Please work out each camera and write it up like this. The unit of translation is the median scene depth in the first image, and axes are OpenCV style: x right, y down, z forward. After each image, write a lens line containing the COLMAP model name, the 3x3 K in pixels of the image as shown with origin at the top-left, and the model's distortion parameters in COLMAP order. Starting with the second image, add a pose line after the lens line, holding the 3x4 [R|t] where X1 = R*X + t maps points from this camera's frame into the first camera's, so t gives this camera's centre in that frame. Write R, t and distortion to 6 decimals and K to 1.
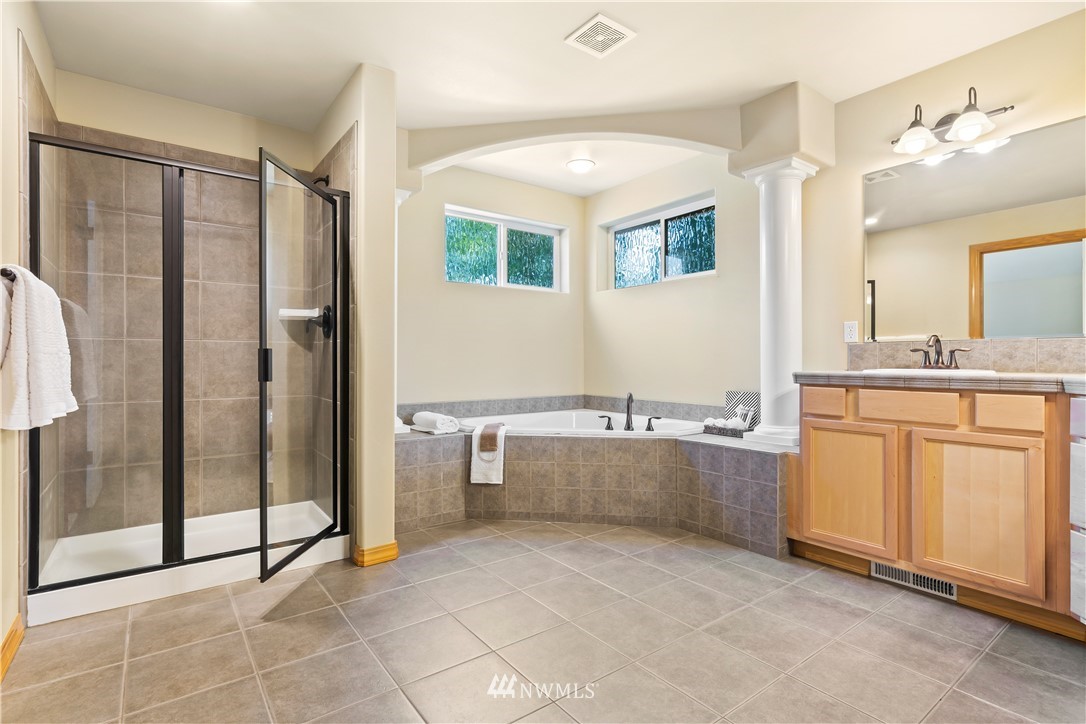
lens RADIAL K [[521.7, 0, 543.0], [0, 521.7, 362.0], [0, 0, 1]] dist [0.003418, 0.000124]
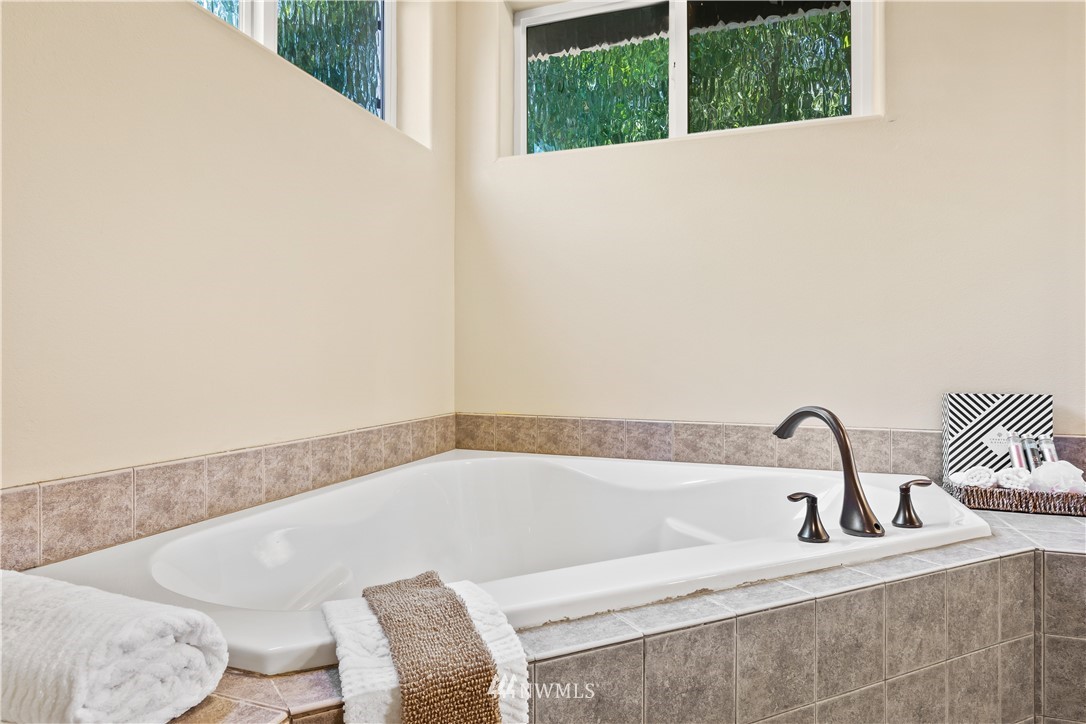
lens RADIAL K [[629.0, 0, 543.0], [0, 629.0, 362.0], [0, 0, 1]] dist [0.015965, 0.001317]
pose [[0.829850, -0.002208, 0.557983, -0.272506], [0.000864, 0.999996, 0.002673, 0.042481], [-0.557987, -0.001736, 0.829848, 1.115562]]
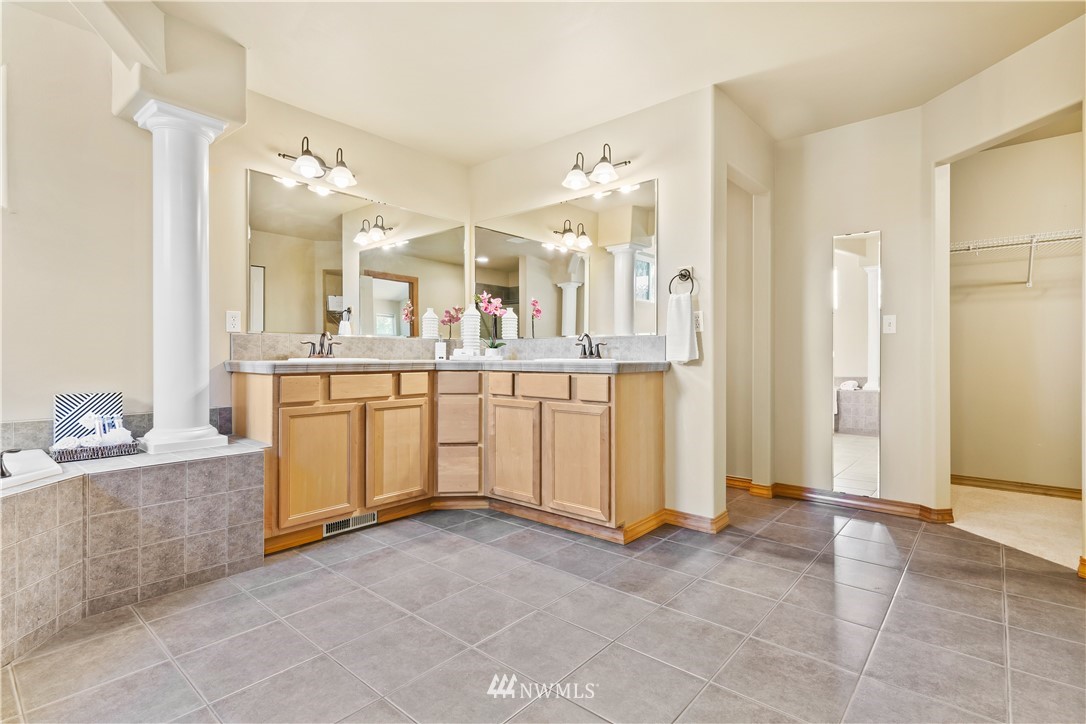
lens RADIAL K [[521.7, 0, 543.0], [0, 521.7, 362.0], [0, 0, 1]] dist [0.003418, 0.000124]
pose [[-0.214231, -0.010674, 0.976725, -0.610486], [0.000480, 0.999939, 0.011033, 0.010263], [-0.976783, 0.002833, -0.214213, 0.792720]]
